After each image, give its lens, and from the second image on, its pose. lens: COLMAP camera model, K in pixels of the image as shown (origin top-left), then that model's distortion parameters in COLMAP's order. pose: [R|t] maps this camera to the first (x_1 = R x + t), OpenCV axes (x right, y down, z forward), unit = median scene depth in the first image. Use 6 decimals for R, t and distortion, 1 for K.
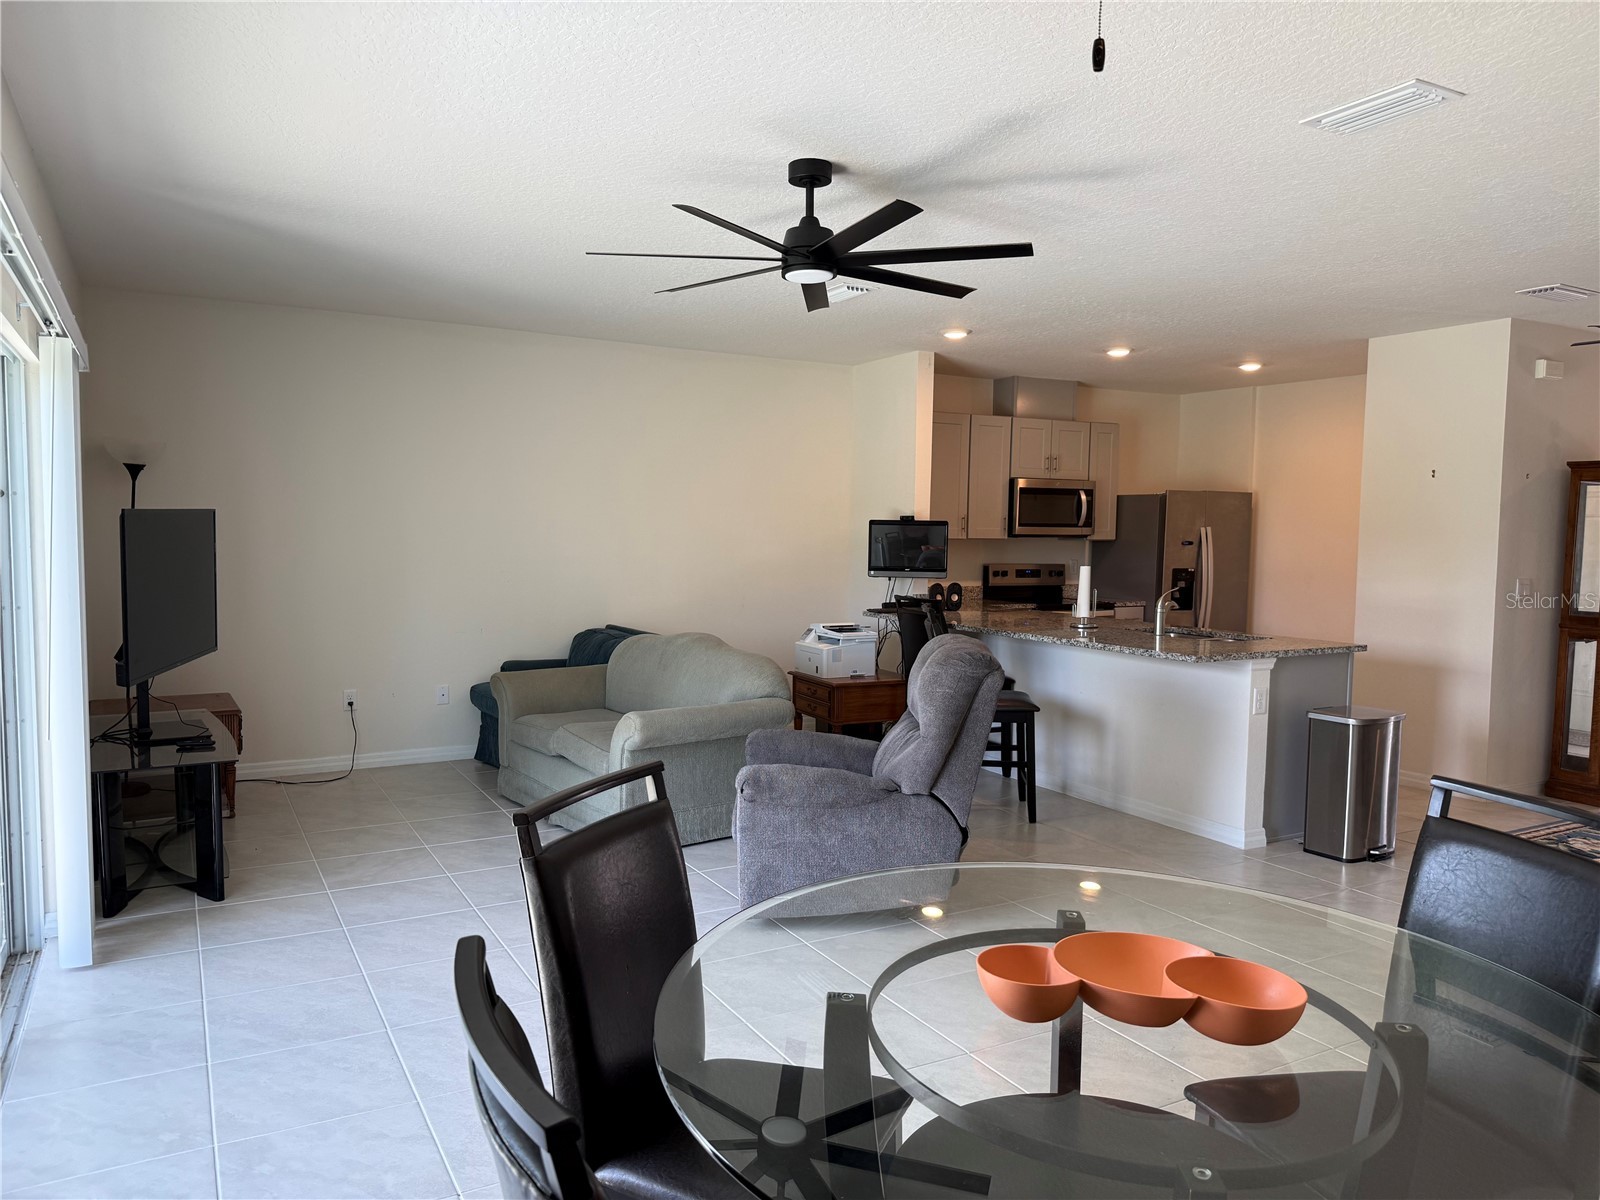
lens RADIAL K [[1128.3, 0, 780.9], [0, 1128.3, 607.6], [0, 0, 1]] dist [0.085962, -0.002421]
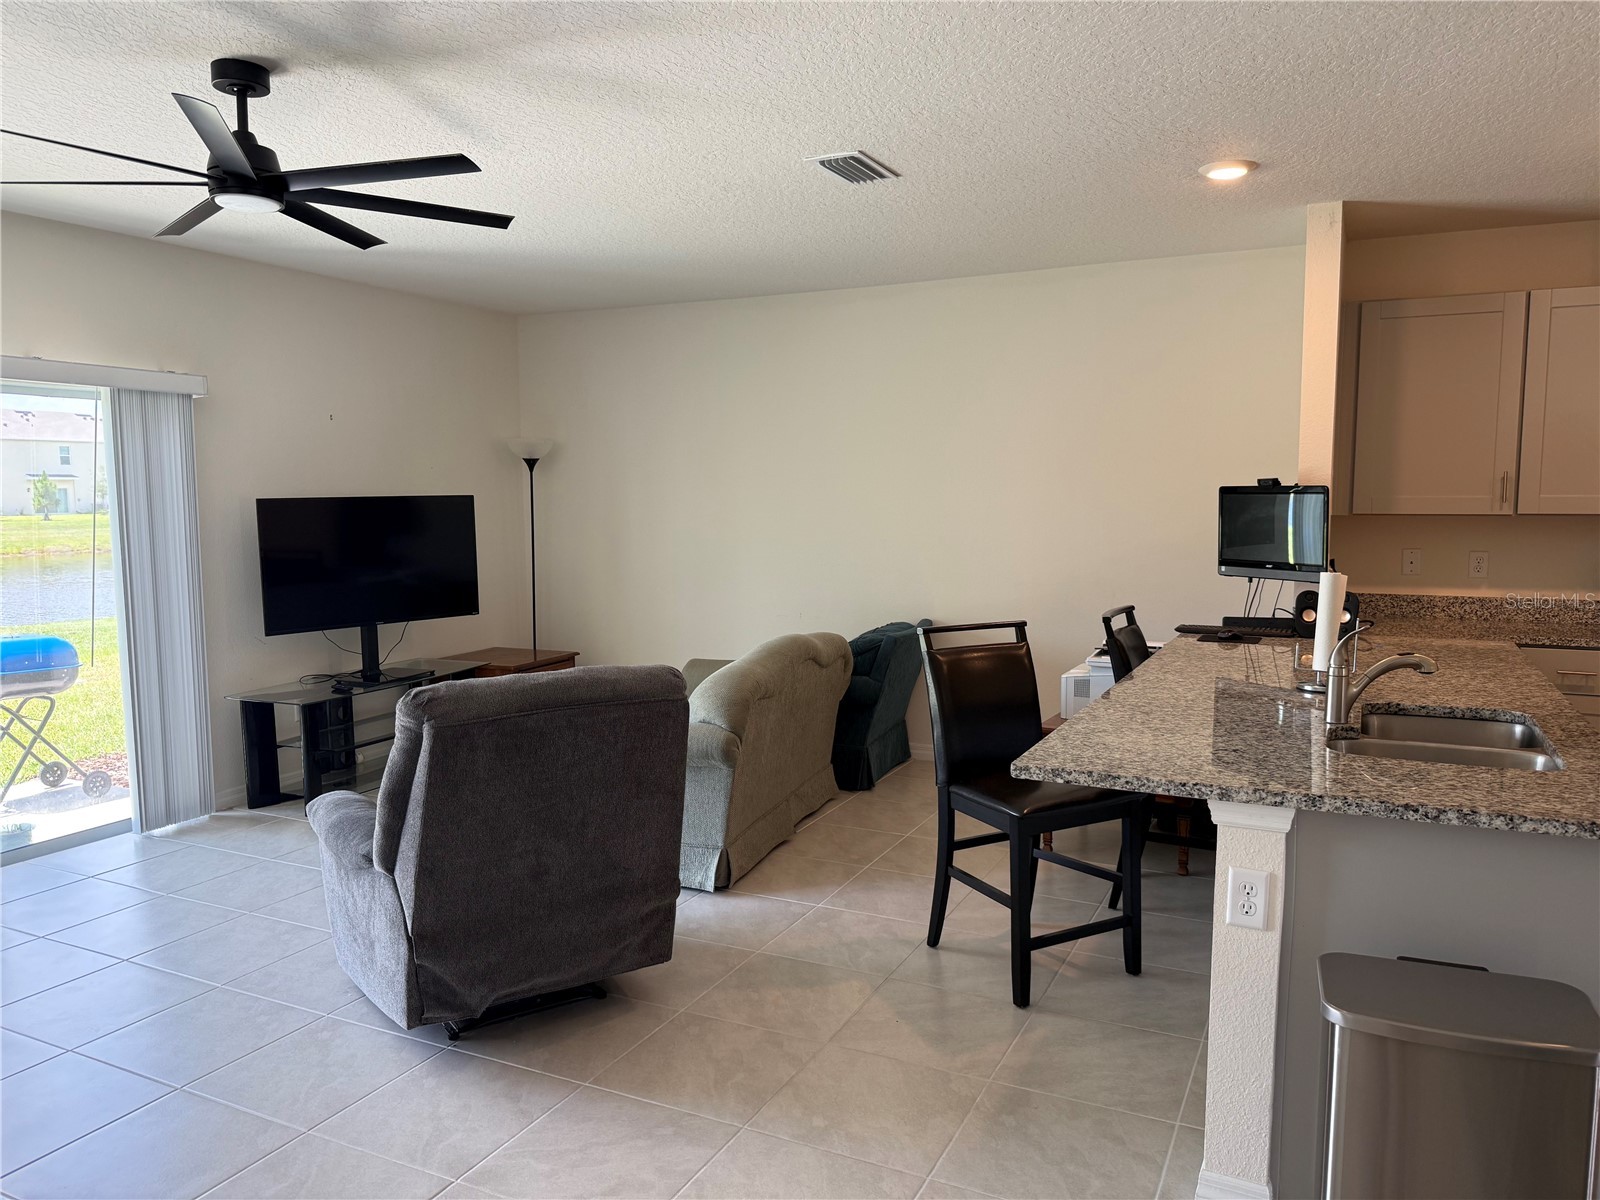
lens RADIAL K [[1135.2, 0, 793.8], [0, 1135.2, 609.2], [0, 0, 1]] dist [-0.005782, -0.006941]
pose [[0.573075, 0.067724, -0.816700, 0.406886], [-0.042905, 0.997692, 0.052627, -0.027211], [0.818379, 0.004881, 0.574658, 0.369567]]
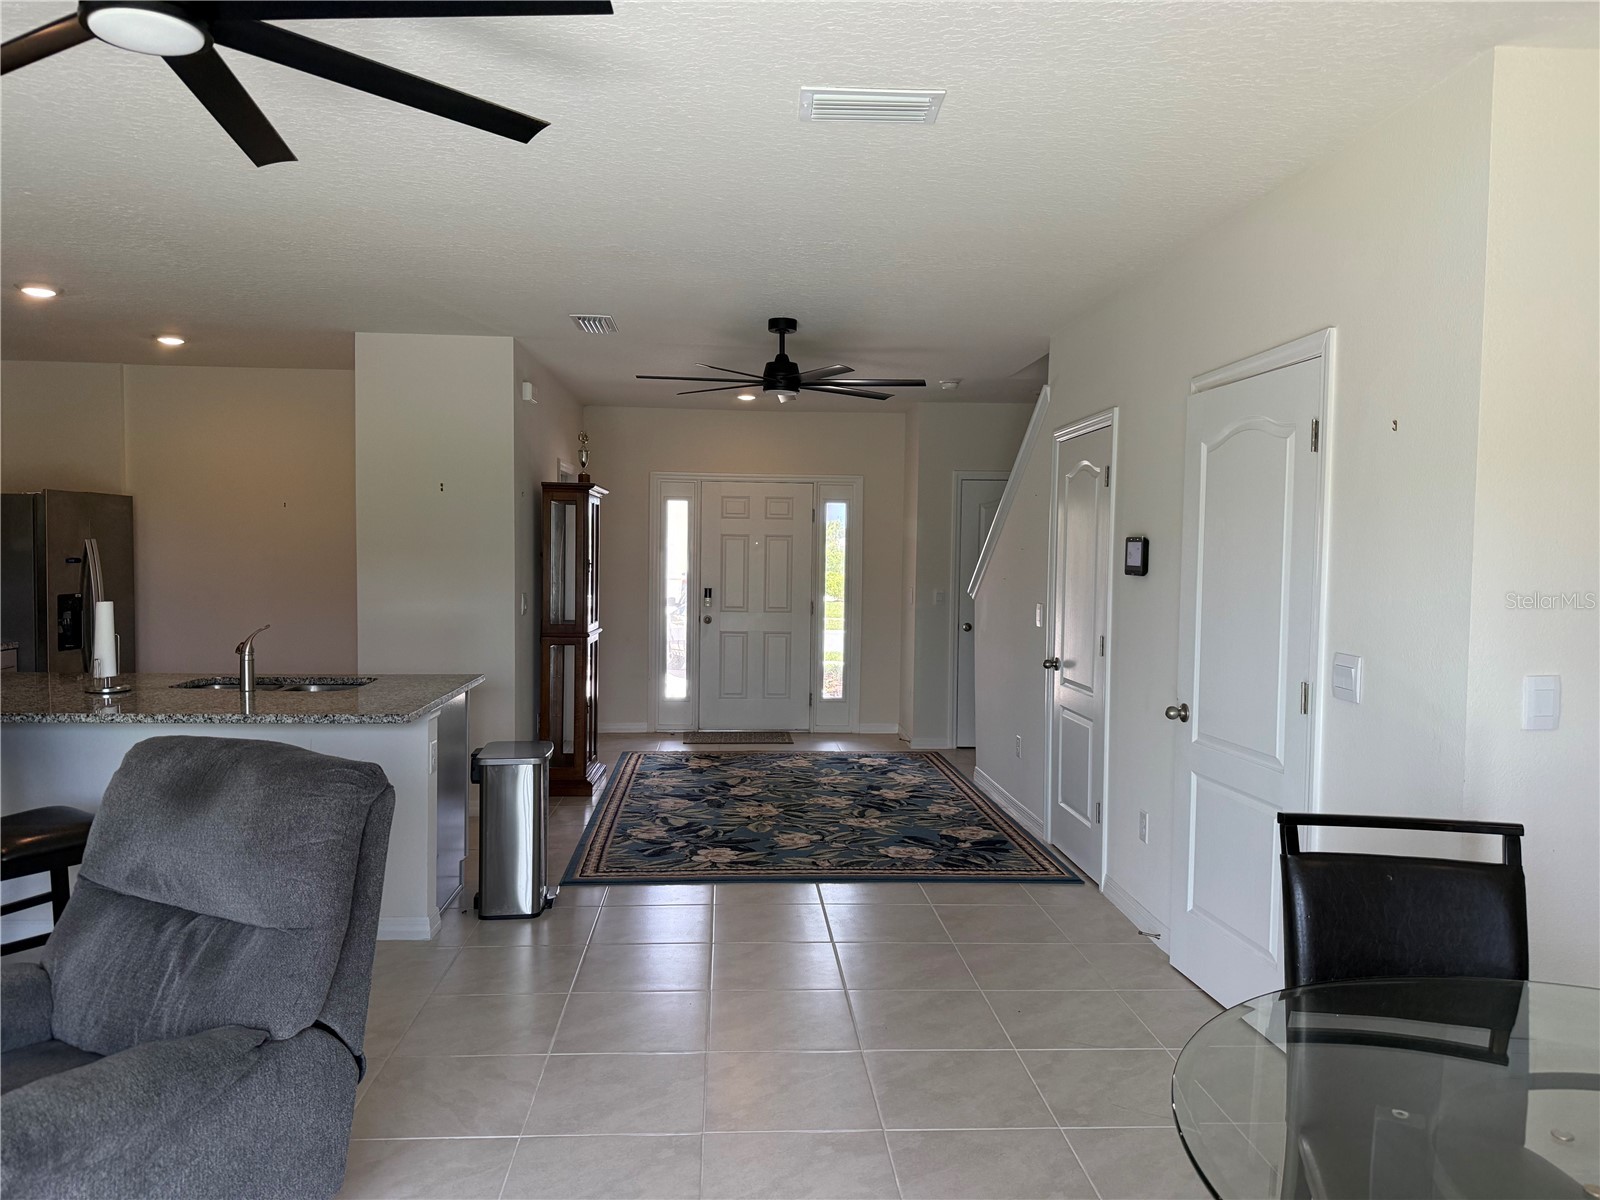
lens RADIAL K [[1135.2, 0, 793.8], [0, 1135.2, 609.2], [0, 0, 1]] dist [-0.005782, -0.006941]
pose [[0.421196, -0.059229, 0.905033, -0.122847], [0.060653, 0.997471, 0.037051, -0.023287], [-0.904939, 0.039287, 0.423724, 0.254583]]
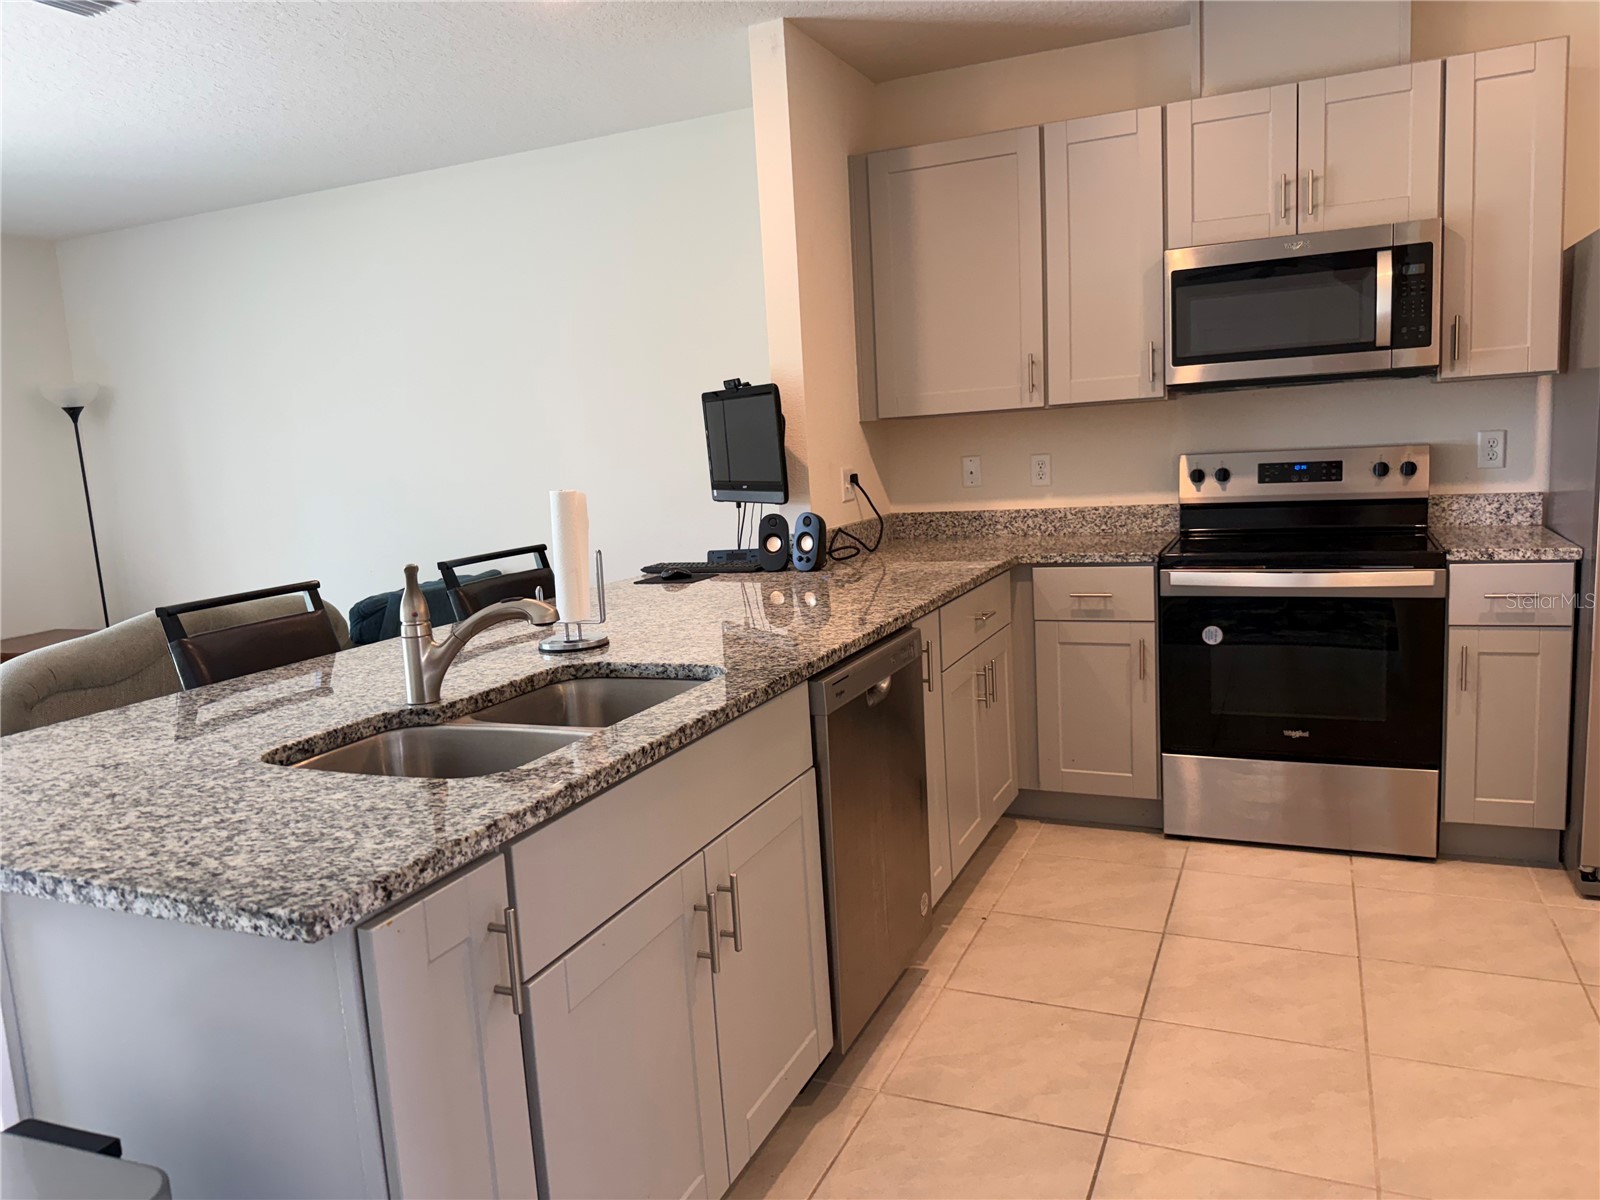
lens RADIAL K [[1121.8, 0, 804.1], [0, 1121.8, 610.4], [0, 0, 1]] dist [0.085815, -0.120509]
pose [[0.606553, 0.072882, -0.791696, 0.461195], [0.013230, 0.994726, 0.101709, -0.025125], [0.794933, -0.072166, 0.602390, 0.612532]]
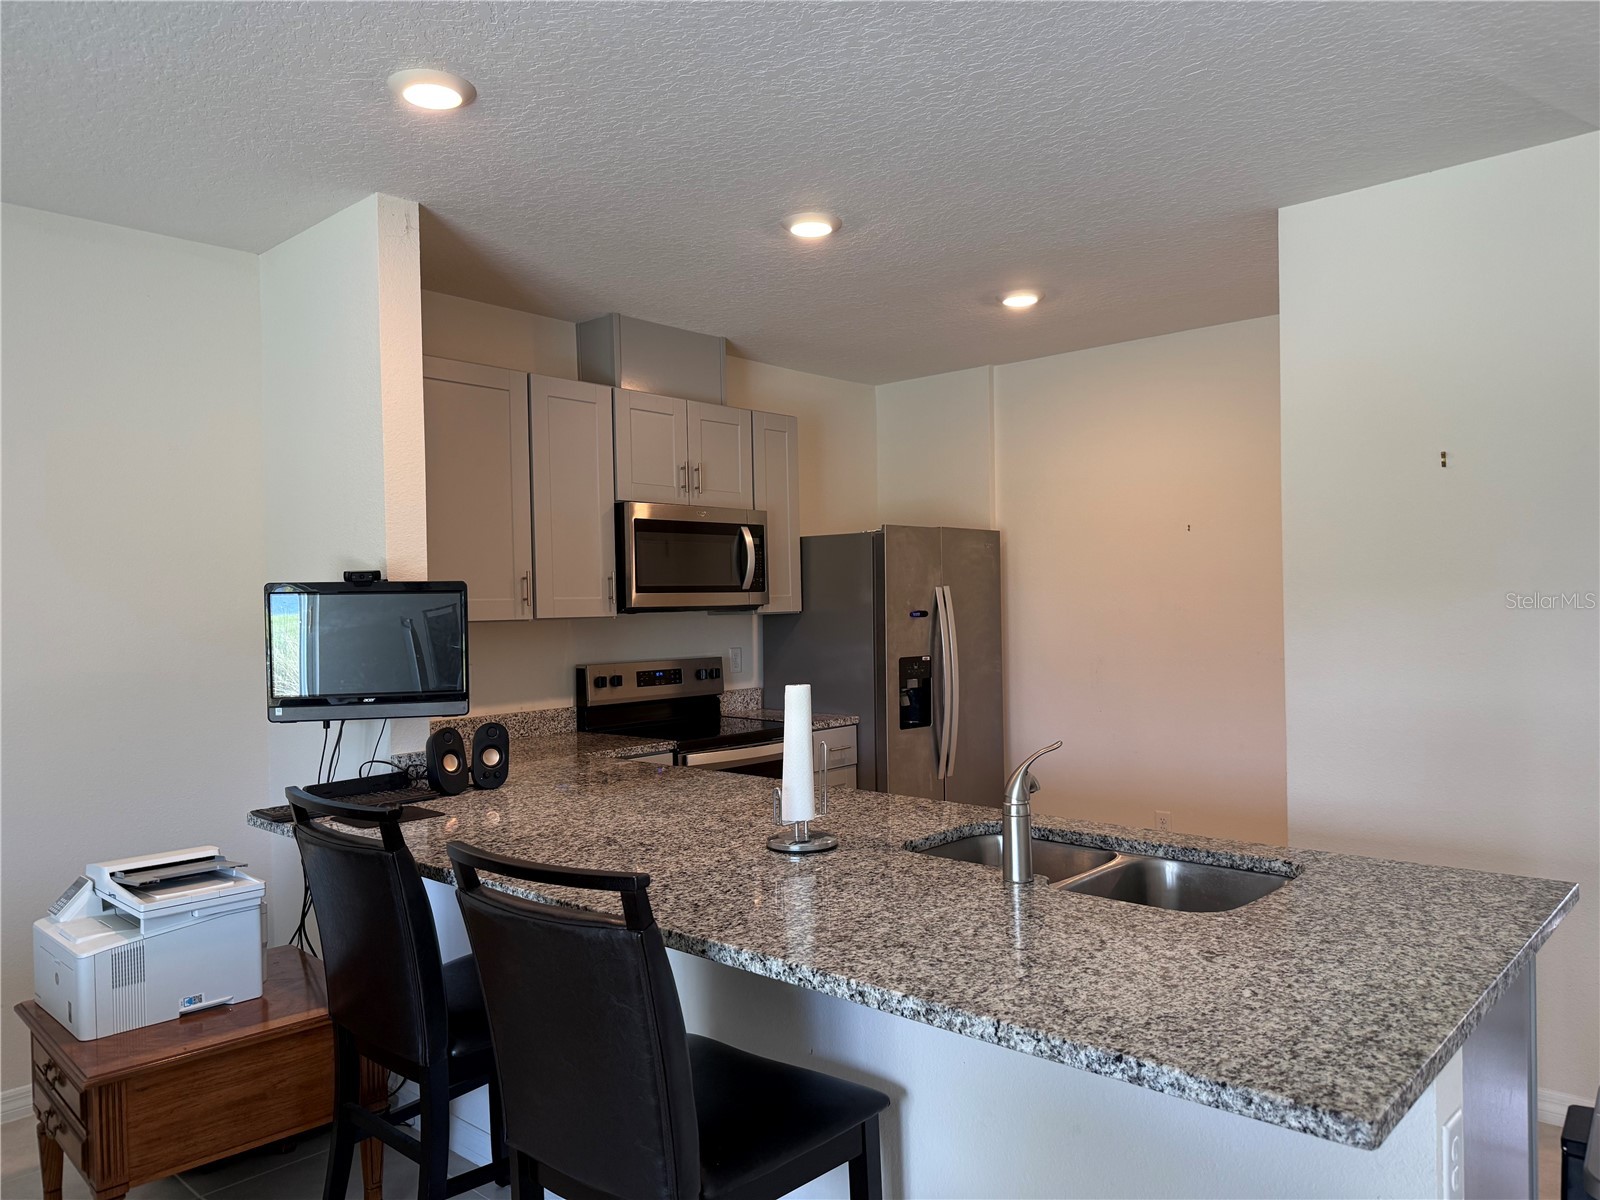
lens RADIAL K [[1121.8, 0, 804.1], [0, 1121.8, 610.4], [0, 0, 1]] dist [0.085815, -0.120509]
pose [[0.943347, -0.033740, 0.330087, 0.108396], [0.054511, 0.997059, -0.053870, -0.030401], [-0.327299, 0.068811, 0.942412, 0.473133]]
